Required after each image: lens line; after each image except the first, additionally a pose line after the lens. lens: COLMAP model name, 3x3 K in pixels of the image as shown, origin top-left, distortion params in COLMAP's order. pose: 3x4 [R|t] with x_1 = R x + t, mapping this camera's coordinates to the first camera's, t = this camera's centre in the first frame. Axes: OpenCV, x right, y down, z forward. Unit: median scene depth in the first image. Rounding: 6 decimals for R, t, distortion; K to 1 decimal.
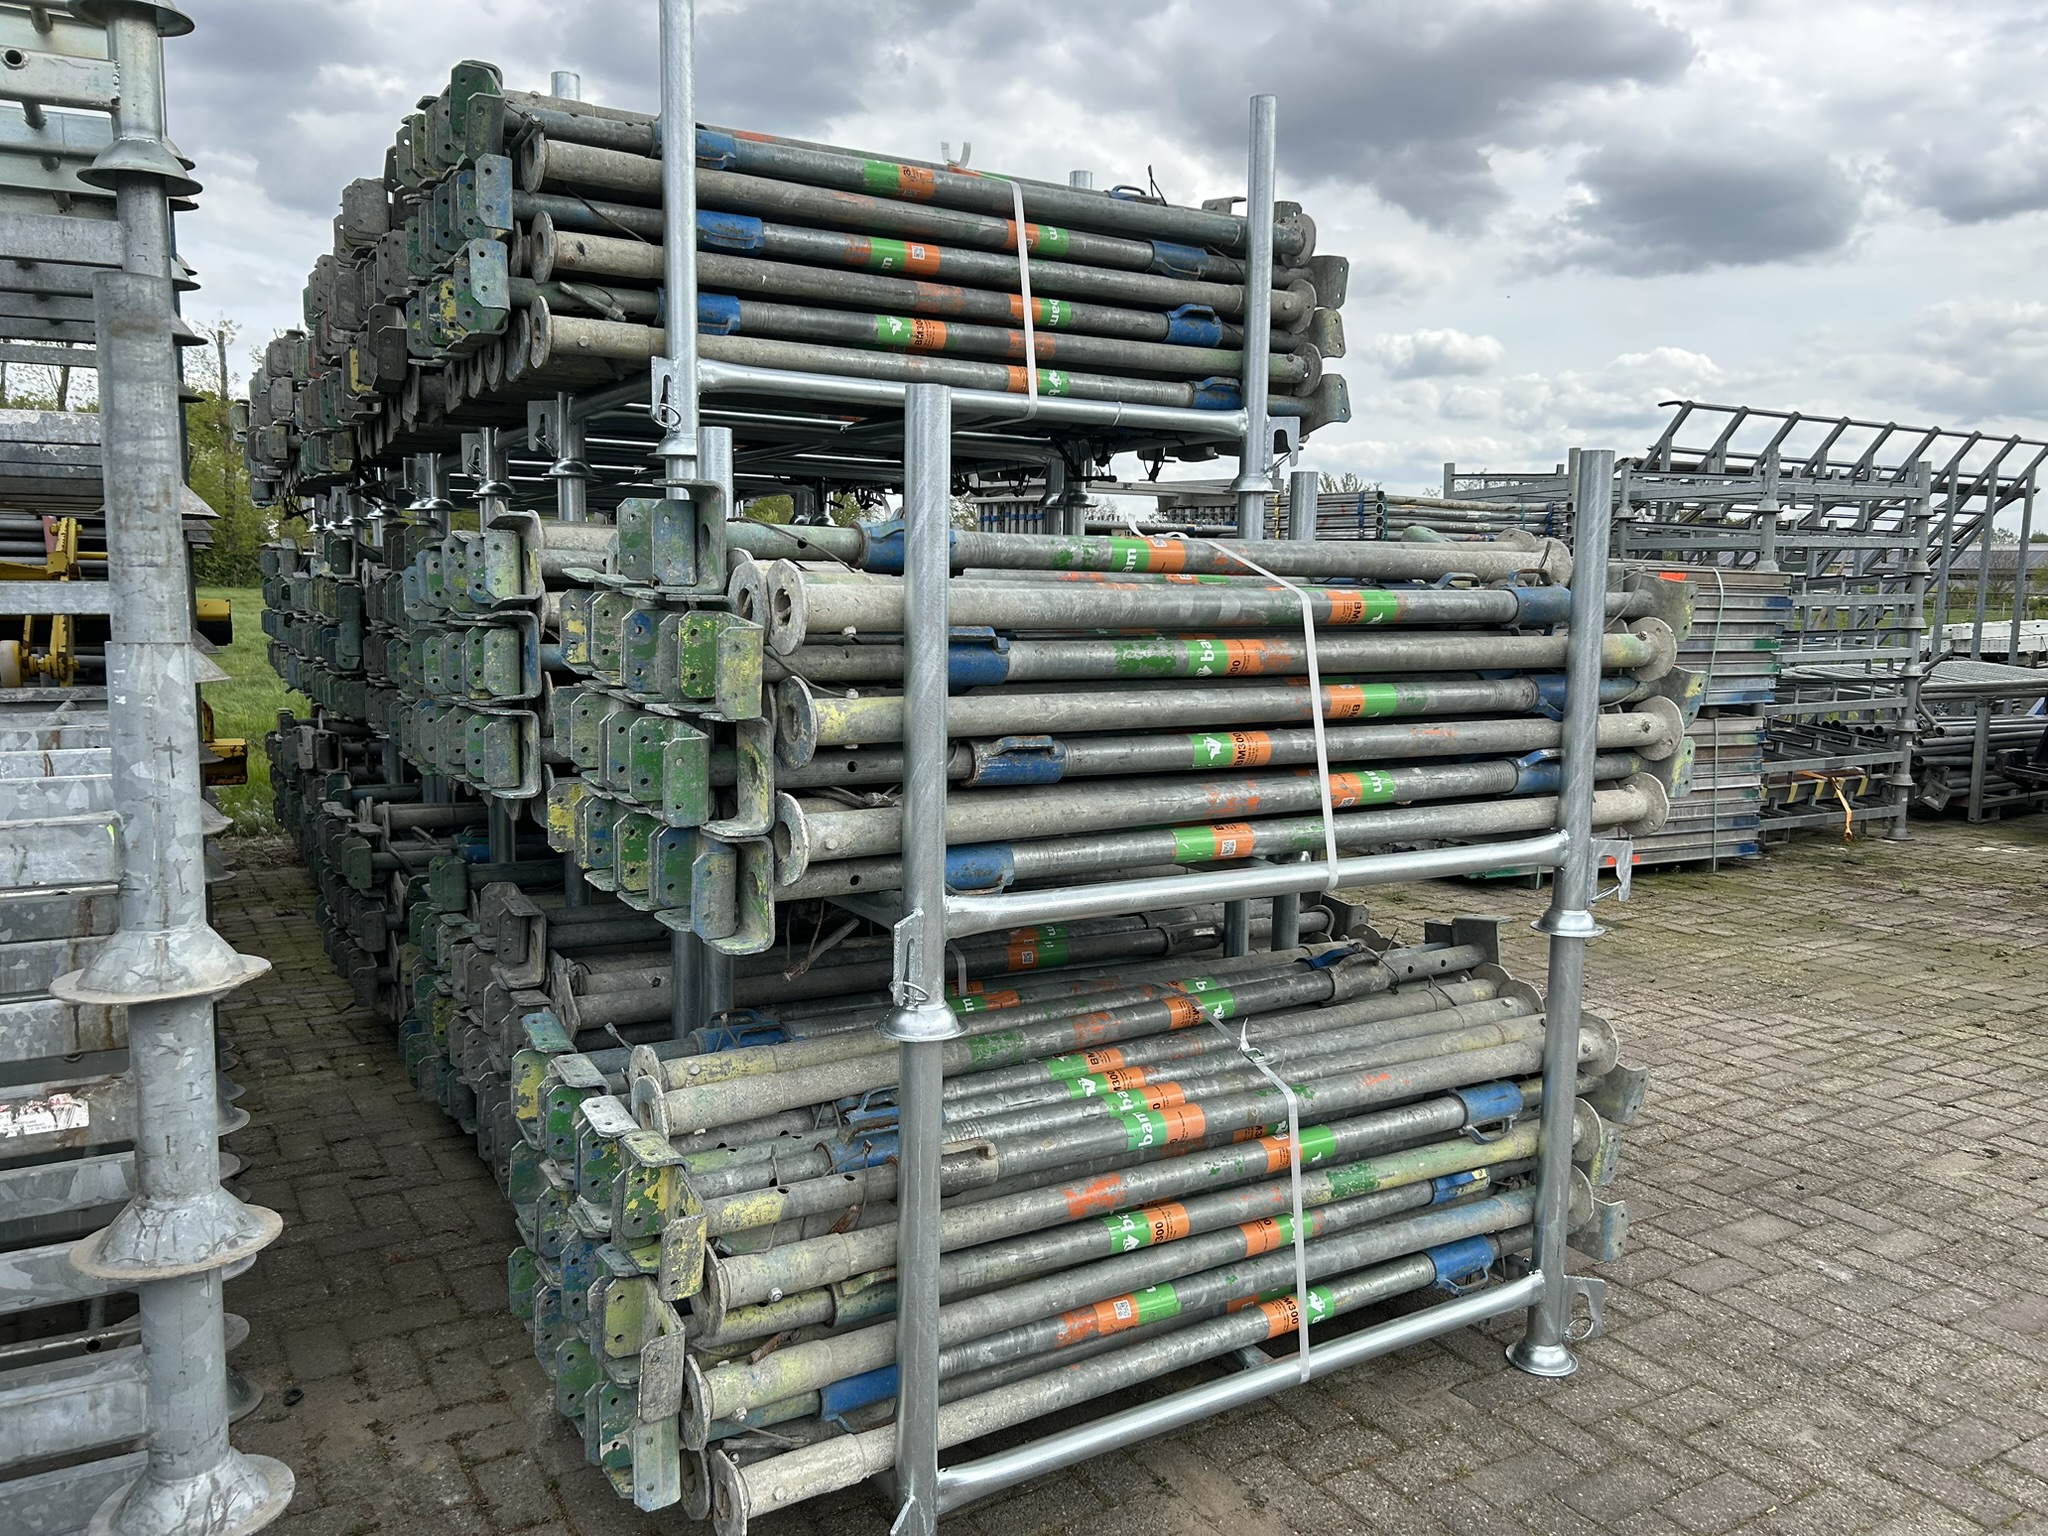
lens RADIAL K [[1544.8, 0, 1024.0], [0, 1544.8, 768.0], [0, 0, 1]] dist [0.044672, -0.044478]
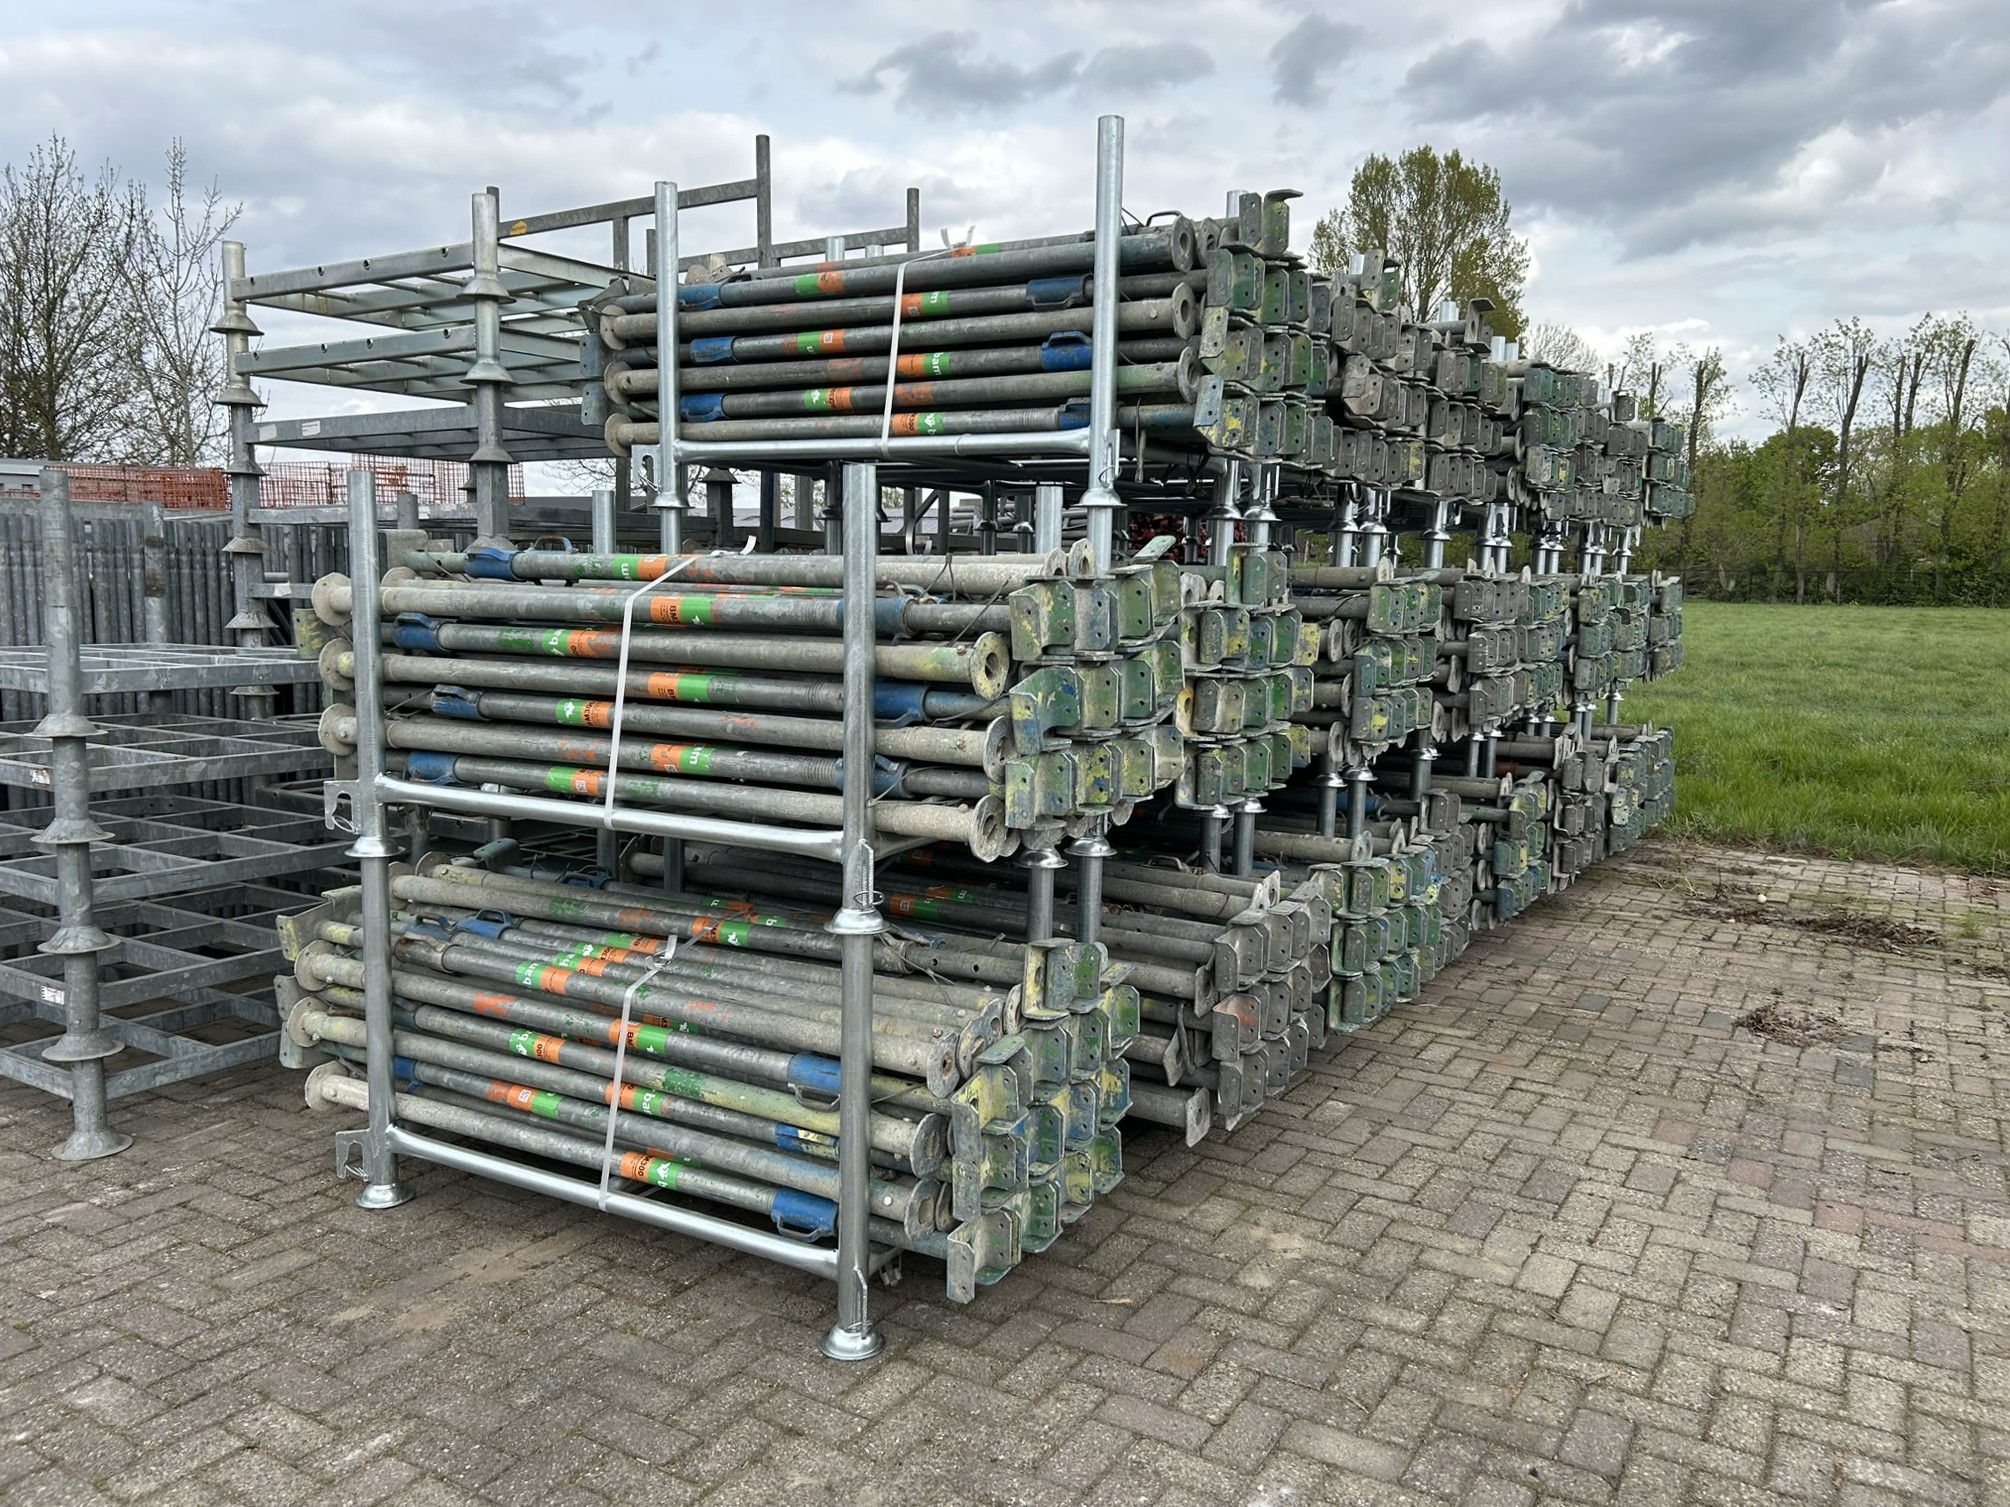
lens RADIAL K [[1544.1, 0, 1009.4], [0, 1544.1, 766.9], [0, 0, 1]] dist [0.047024, -0.052814]
pose [[0.467001, 0.103653, -0.878161, 1.298518], [-0.114698, 0.991817, 0.056073, -0.072266], [0.876786, 0.074537, 0.475068, 0.598364]]
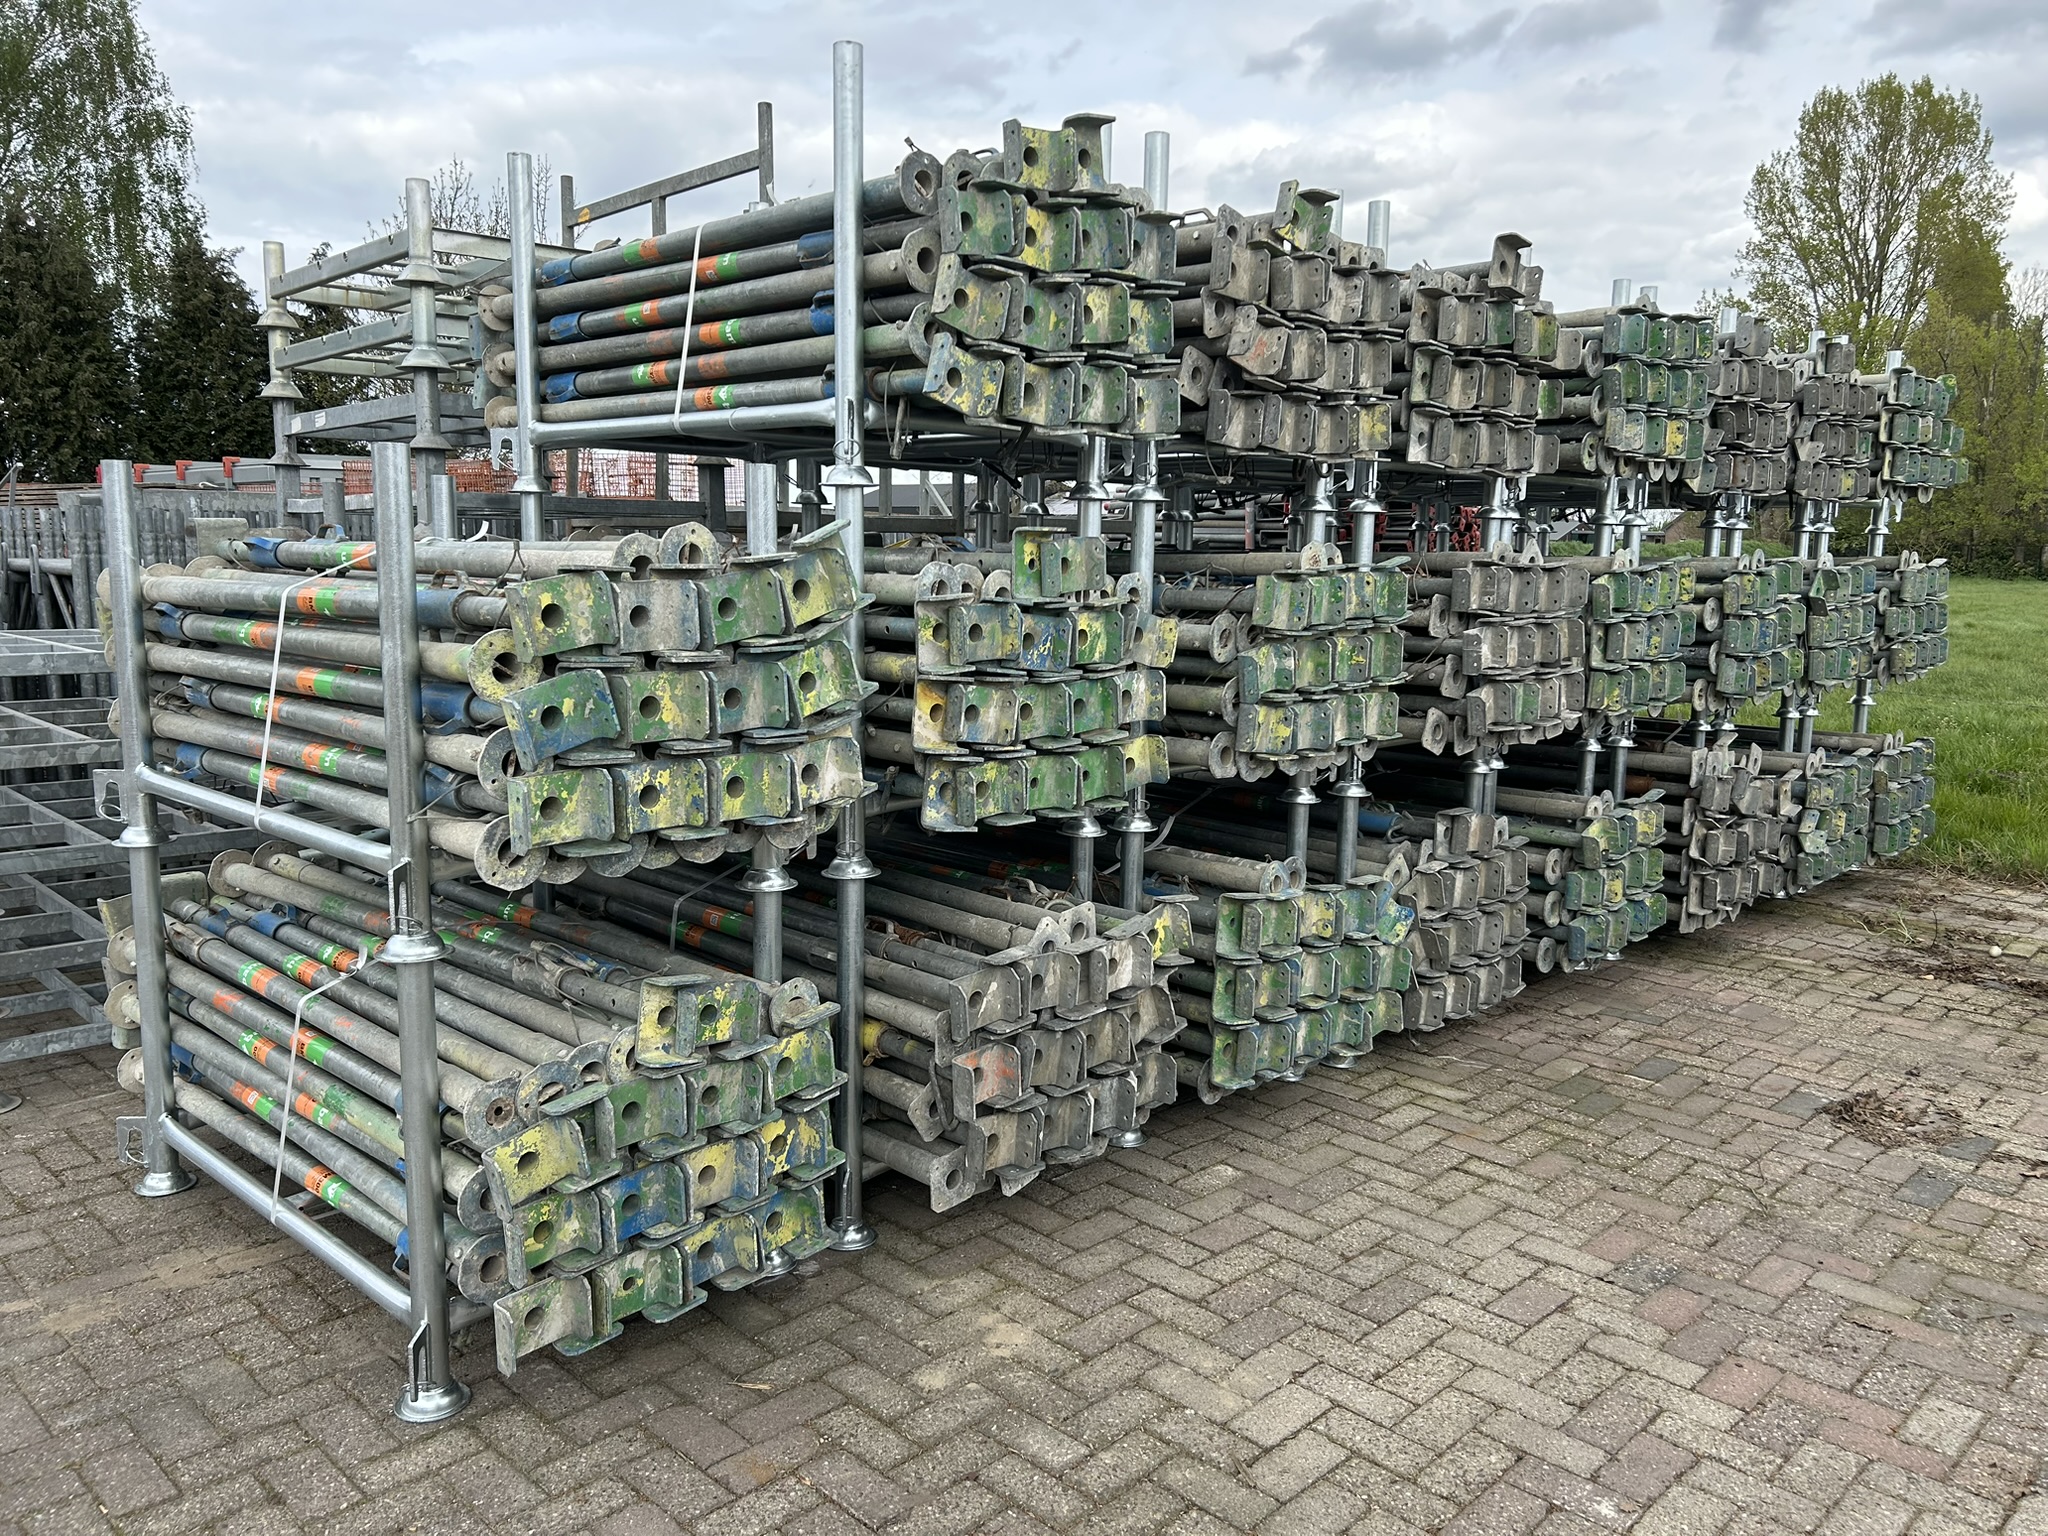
lens RADIAL K [[1544.8, 0, 1024.0], [0, 1544.8, 768.0], [0, 0, 1]] dist [0.044672, -0.044478]
pose [[0.240271, 0.125427, -0.962568, 1.340102], [-0.124667, 0.987392, 0.097543, -0.145663], [0.962667, 0.096564, 0.252878, 1.113886]]
